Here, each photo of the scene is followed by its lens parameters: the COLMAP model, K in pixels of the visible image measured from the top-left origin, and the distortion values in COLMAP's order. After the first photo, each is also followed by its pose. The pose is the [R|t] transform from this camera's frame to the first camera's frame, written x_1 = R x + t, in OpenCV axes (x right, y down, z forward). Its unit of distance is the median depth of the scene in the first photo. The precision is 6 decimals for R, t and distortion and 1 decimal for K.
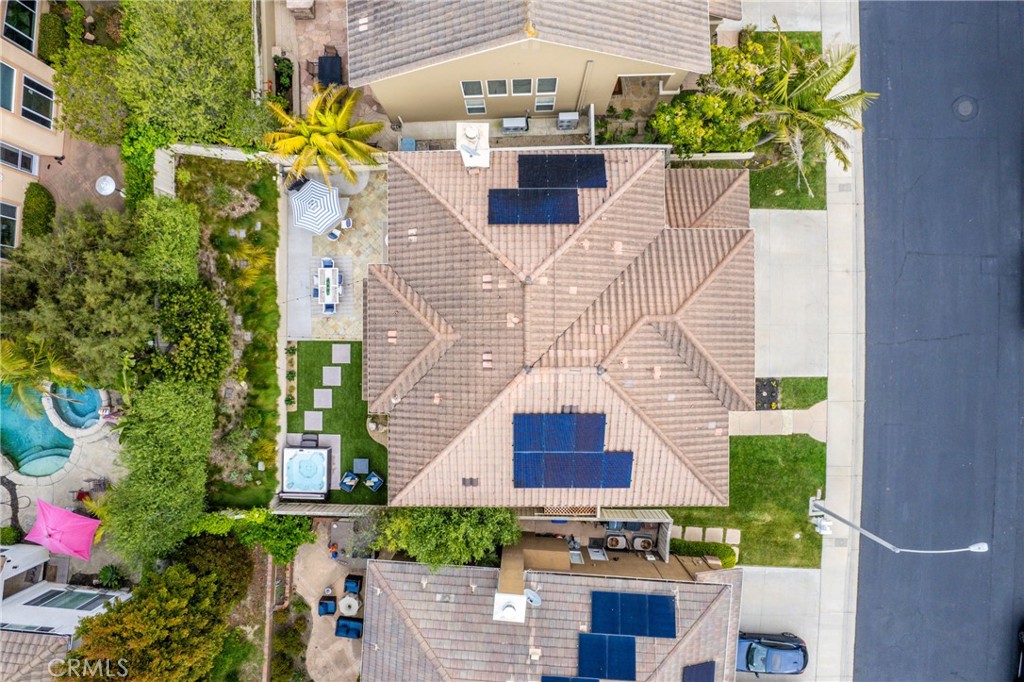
lens RADIAL K [[640.3, 0, 515.6], [0, 640.3, 348.5], [0, 0, 1]] dist [-0.019335, 0.000875]
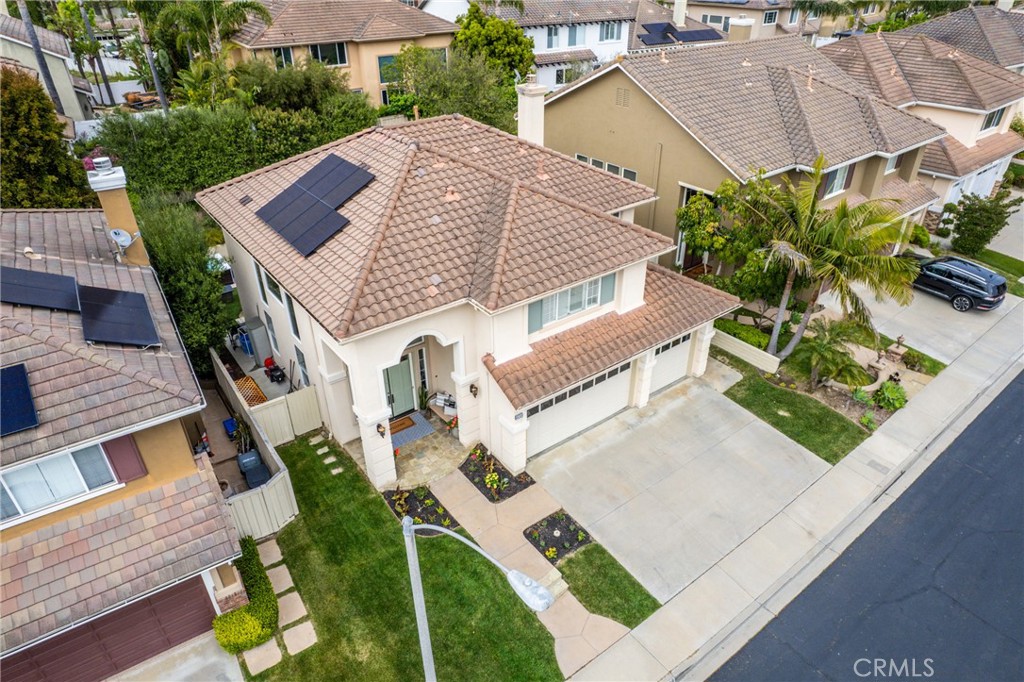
lens RADIAL K [[640.3, 0, 515.6], [0, 640.3, 348.5], [0, 0, 1]] dist [-0.019335, 0.000875]
pose [[0.601555, 0.422226, -0.678128, 0.688582], [-0.798700, 0.333290, -0.500994, 0.335263], [0.014481, 0.842996, 0.537724, 0.542144]]
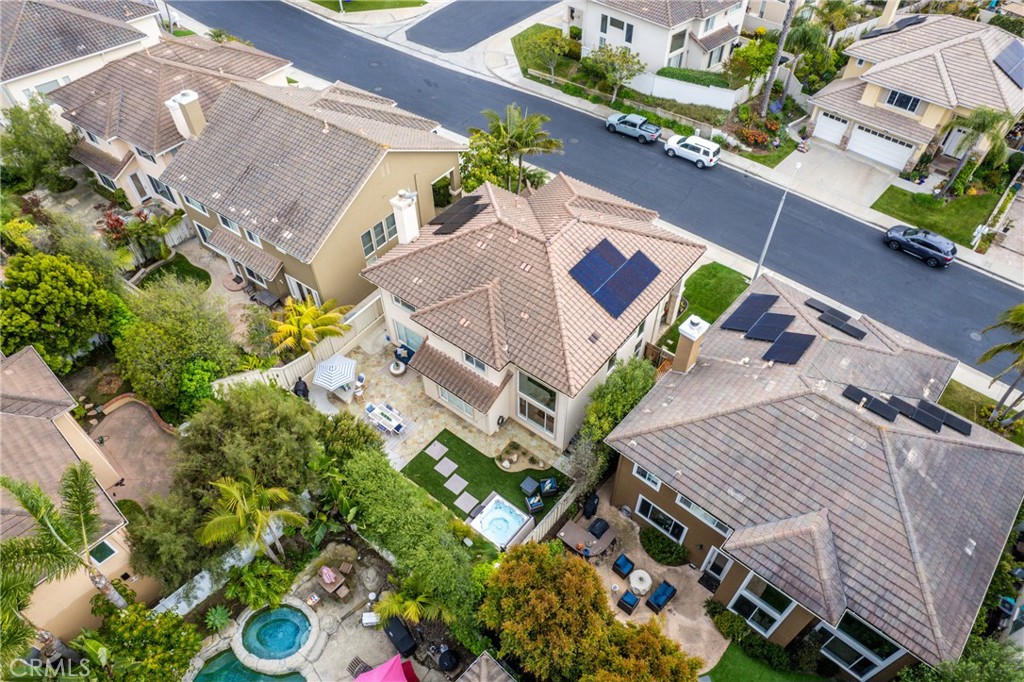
lens RADIAL K [[640.3, 0, 515.6], [0, 640.3, 348.5], [0, 0, 1]] dist [-0.019335, 0.000875]
pose [[0.610612, -0.592916, 0.524980, -0.648565], [0.791925, 0.459551, -0.402080, 0.466624], [-0.002856, 0.661260, 0.750152, 0.061130]]
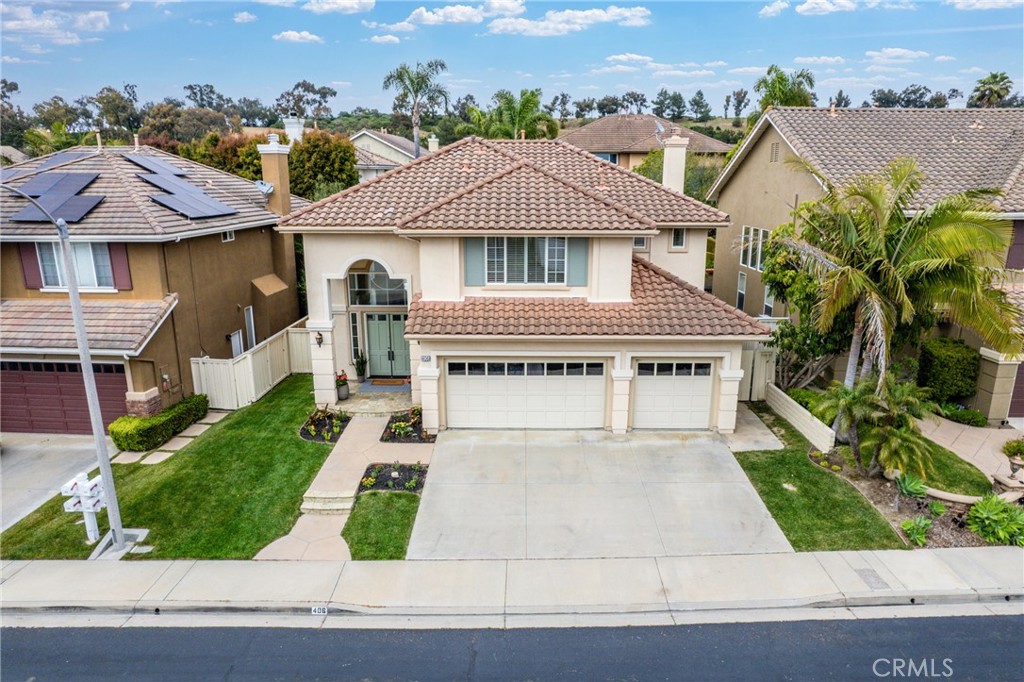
lens RADIAL K [[640.3, 0, 515.6], [0, 640.3, 348.5], [0, 0, 1]] dist [-0.019335, 0.000875]
pose [[-0.010968, 0.256754, -0.966414, 0.868747], [-0.999900, 0.005840, 0.012900, -0.036090], [0.008956, 0.966459, 0.256665, 0.761433]]
